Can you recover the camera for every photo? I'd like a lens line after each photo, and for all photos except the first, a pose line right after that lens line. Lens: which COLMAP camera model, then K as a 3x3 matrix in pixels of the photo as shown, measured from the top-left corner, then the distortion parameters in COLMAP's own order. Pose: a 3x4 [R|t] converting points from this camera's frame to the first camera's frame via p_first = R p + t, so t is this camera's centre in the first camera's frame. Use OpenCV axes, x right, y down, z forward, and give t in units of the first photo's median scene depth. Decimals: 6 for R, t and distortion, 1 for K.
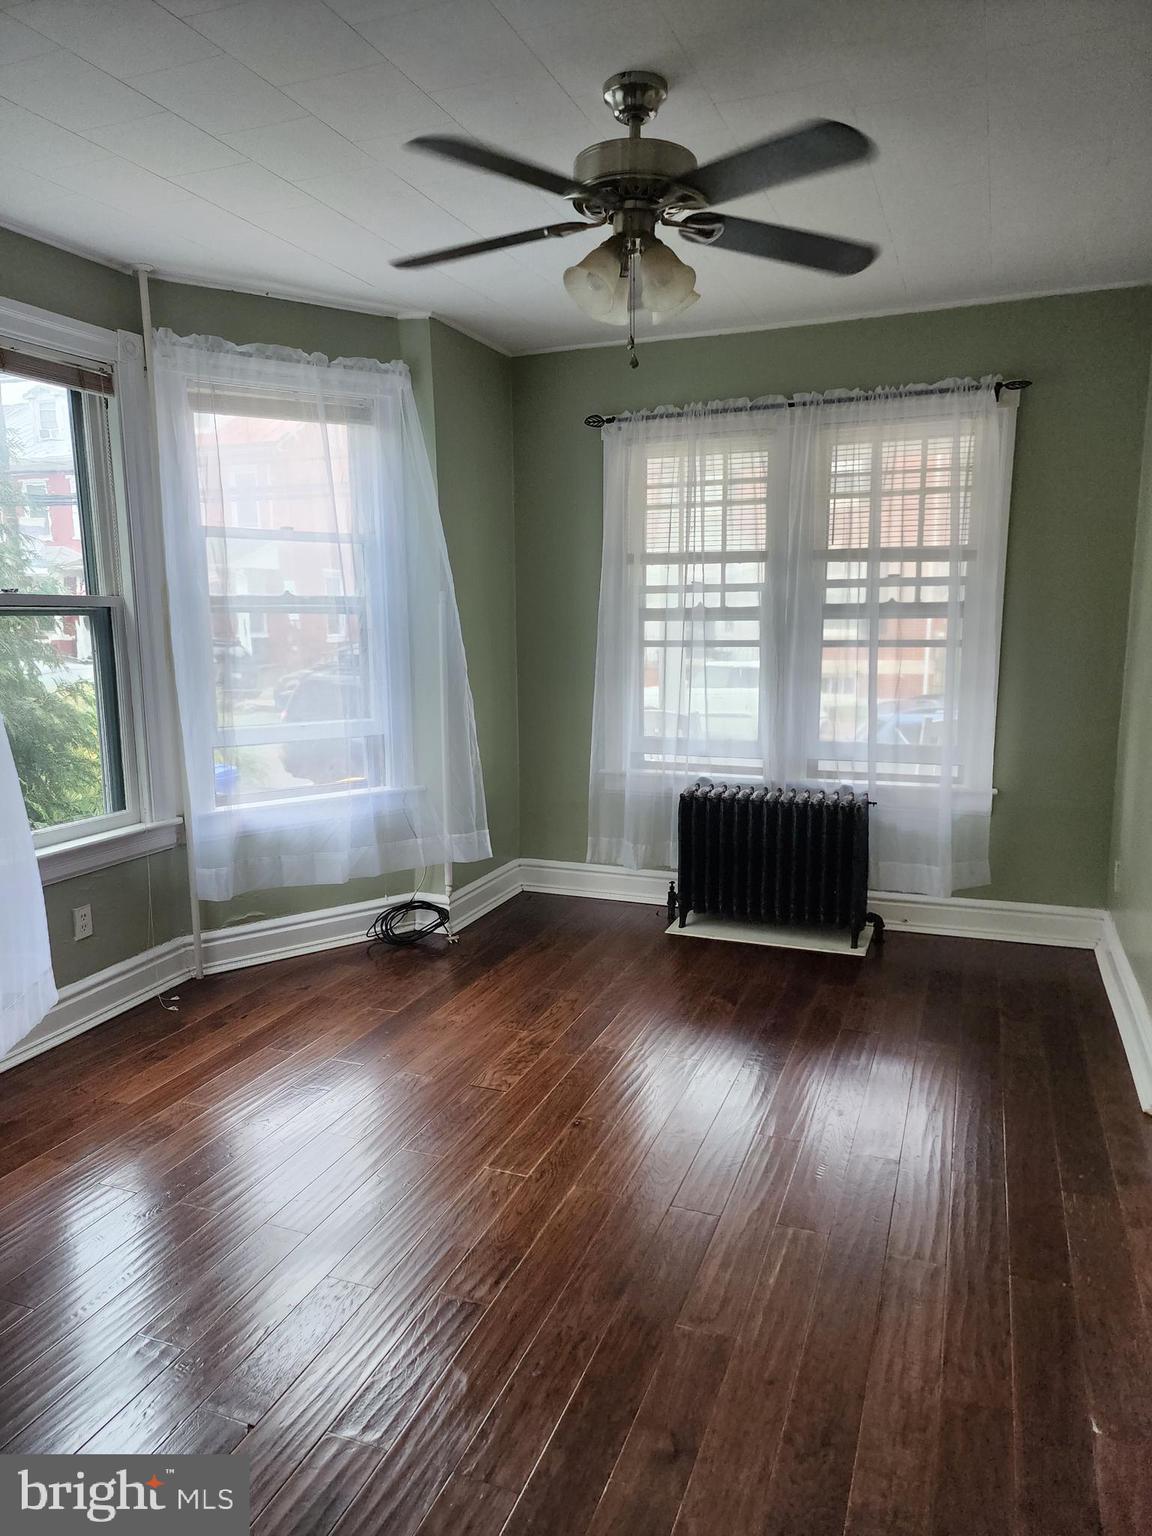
lens RADIAL K [[1001.1, 0, 567.5], [0, 1001.1, 763.0], [0, 0, 1]] dist [0.049991, -0.003492]
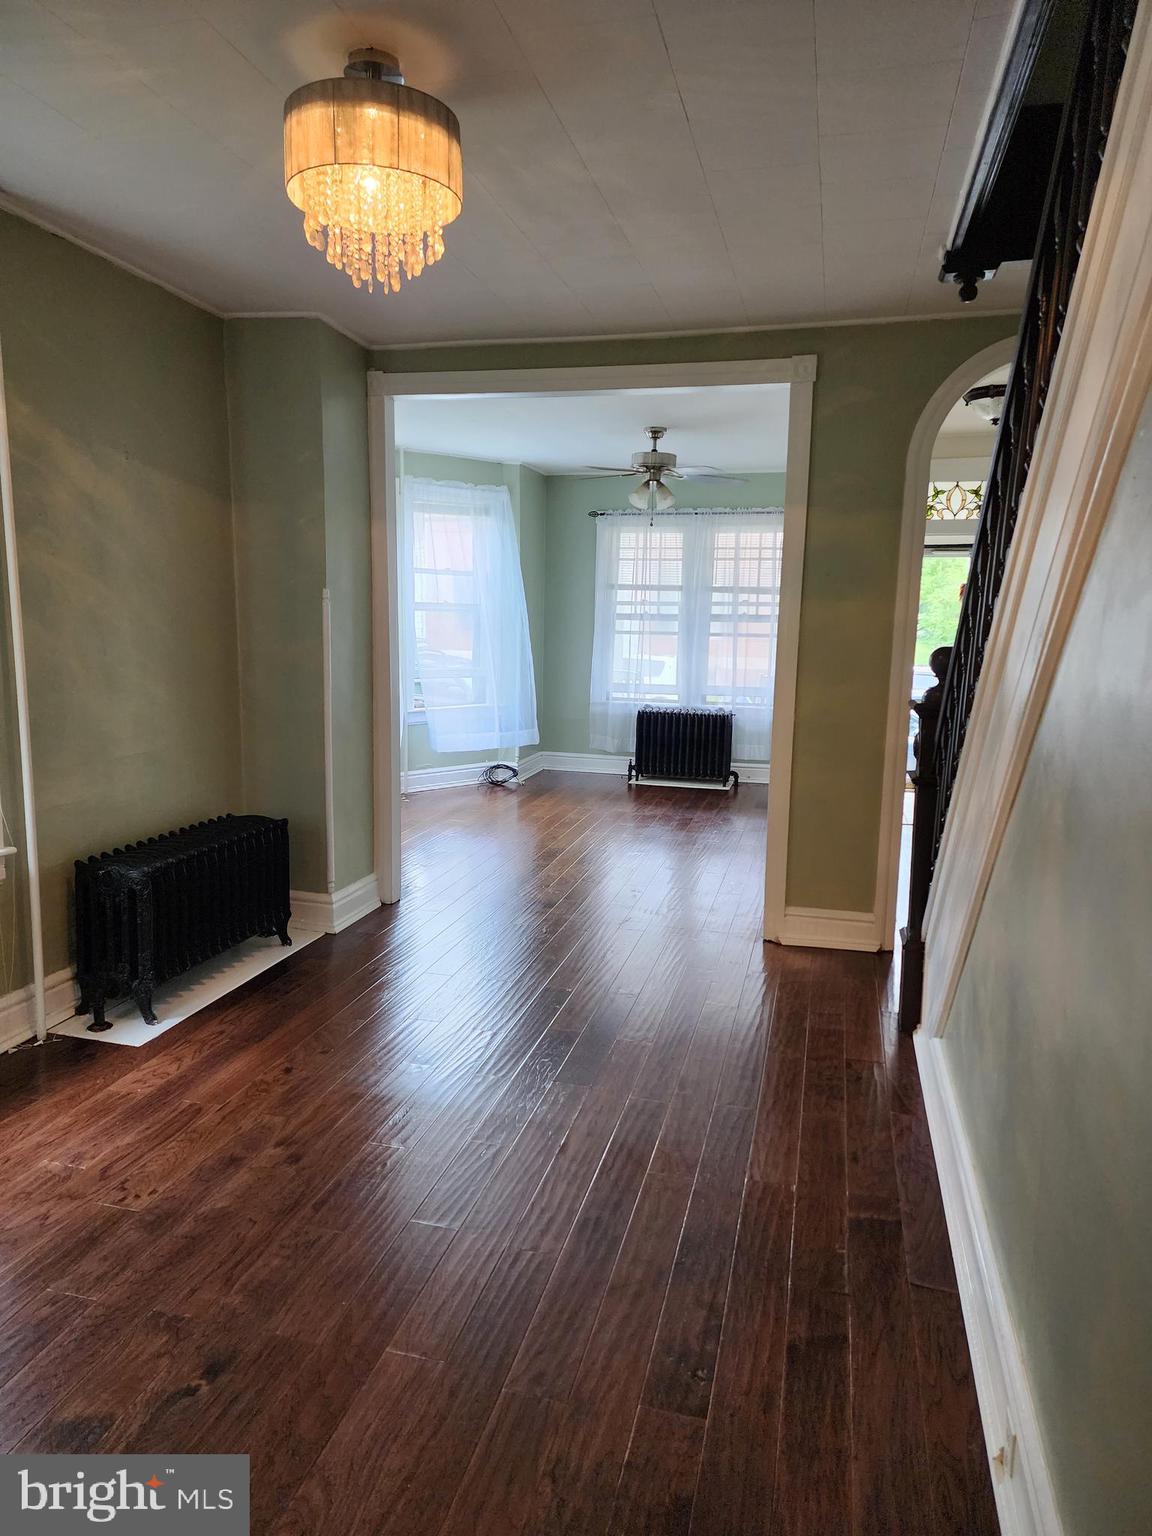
lens RADIAL K [[1001.1, 0, 574.8], [0, 1001.1, 784.1], [0, 0, 1]] dist [0.049991, -0.003492]
pose [[0.990667, 0.004944, 0.136217, -0.270449], [-0.007301, 0.999832, 0.016813, 0.141133], [-0.136111, -0.017650, 0.990536, -0.898157]]
